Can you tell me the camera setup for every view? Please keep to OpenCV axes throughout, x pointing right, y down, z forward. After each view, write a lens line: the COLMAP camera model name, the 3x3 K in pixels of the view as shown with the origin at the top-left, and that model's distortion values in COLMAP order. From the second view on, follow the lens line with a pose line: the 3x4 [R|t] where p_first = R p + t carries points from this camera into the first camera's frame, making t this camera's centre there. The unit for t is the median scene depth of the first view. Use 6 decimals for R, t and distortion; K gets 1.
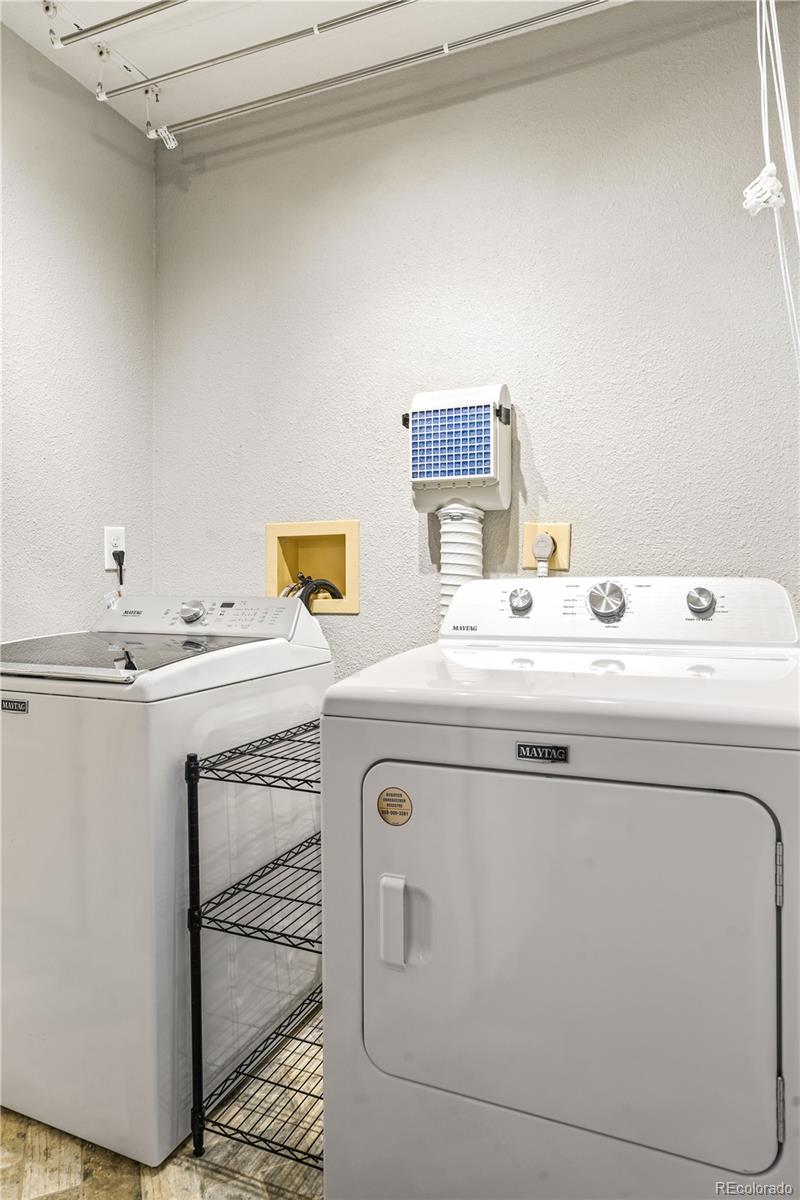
lens RADIAL K [[730.9, 0, 401.2], [0, 730.9, 595.3], [0, 0, 1]] dist [-0.006130, 0.018050]
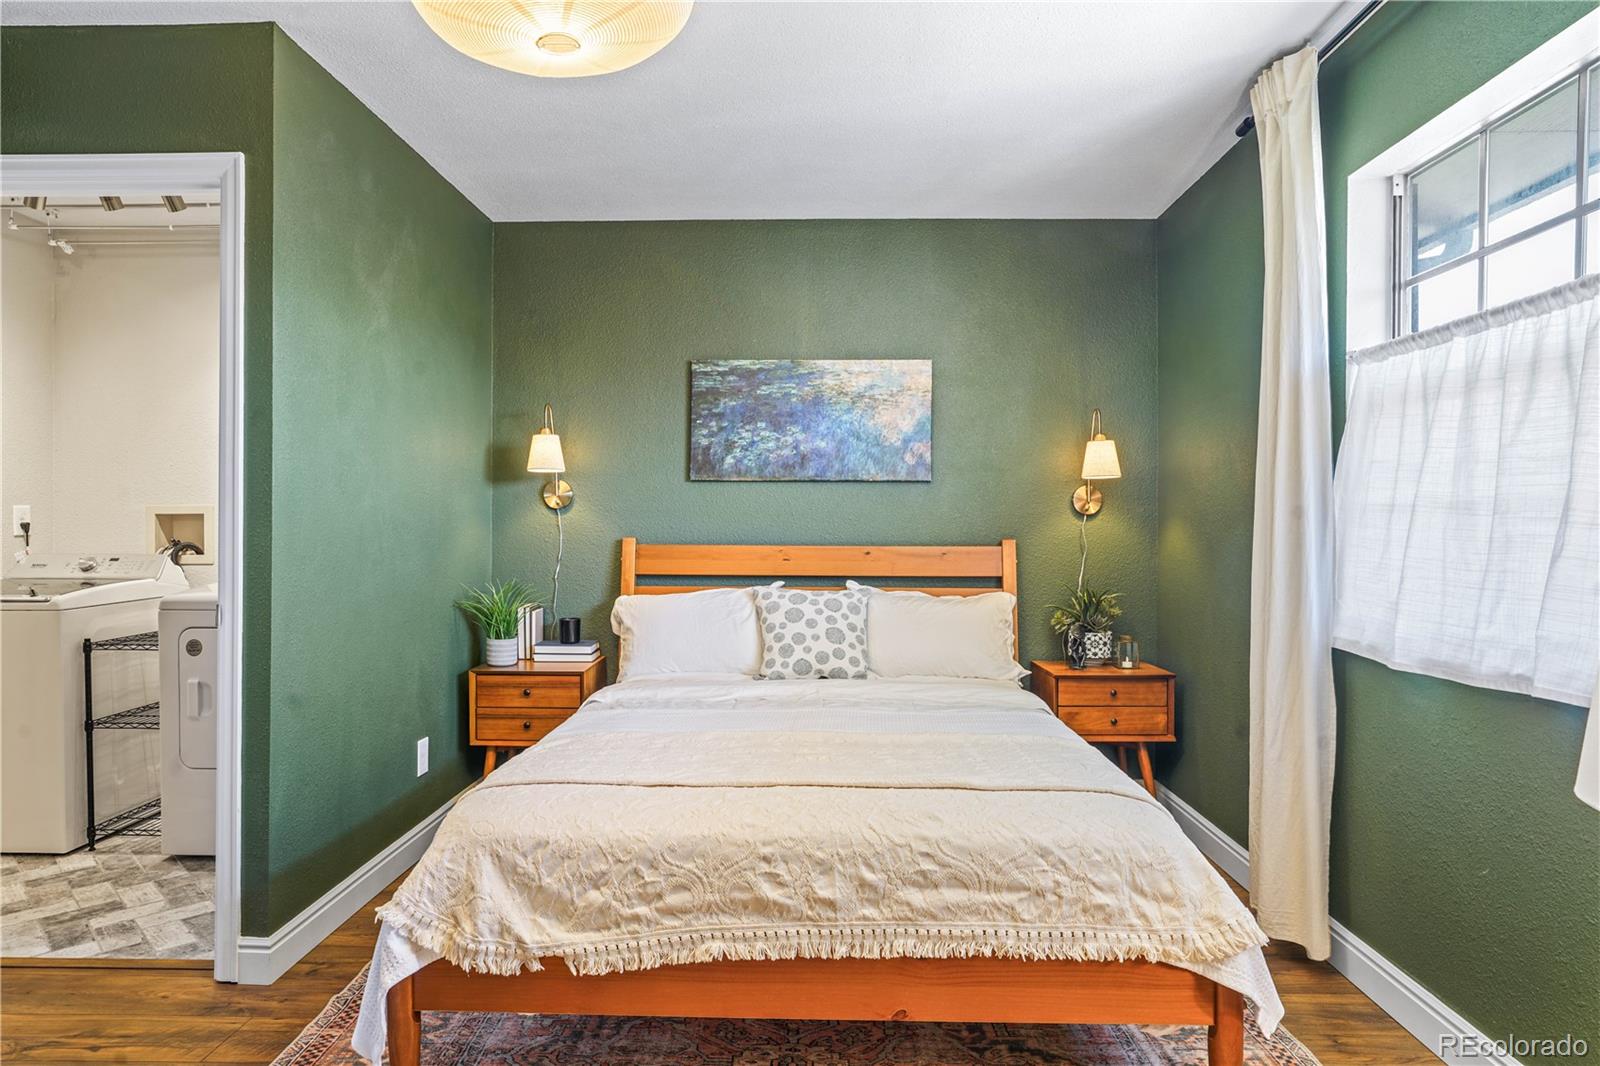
lens RADIAL K [[964.0, 0, 793.8], [0, 964.0, 538.3], [0, 0, 1]] dist [0.006973, 0.006686]
pose [[0.938928, -0.002889, 0.344102, 0.402313], [0.002246, 0.999995, 0.002269, -0.032458], [-0.344107, -0.001358, 0.938930, -1.406557]]
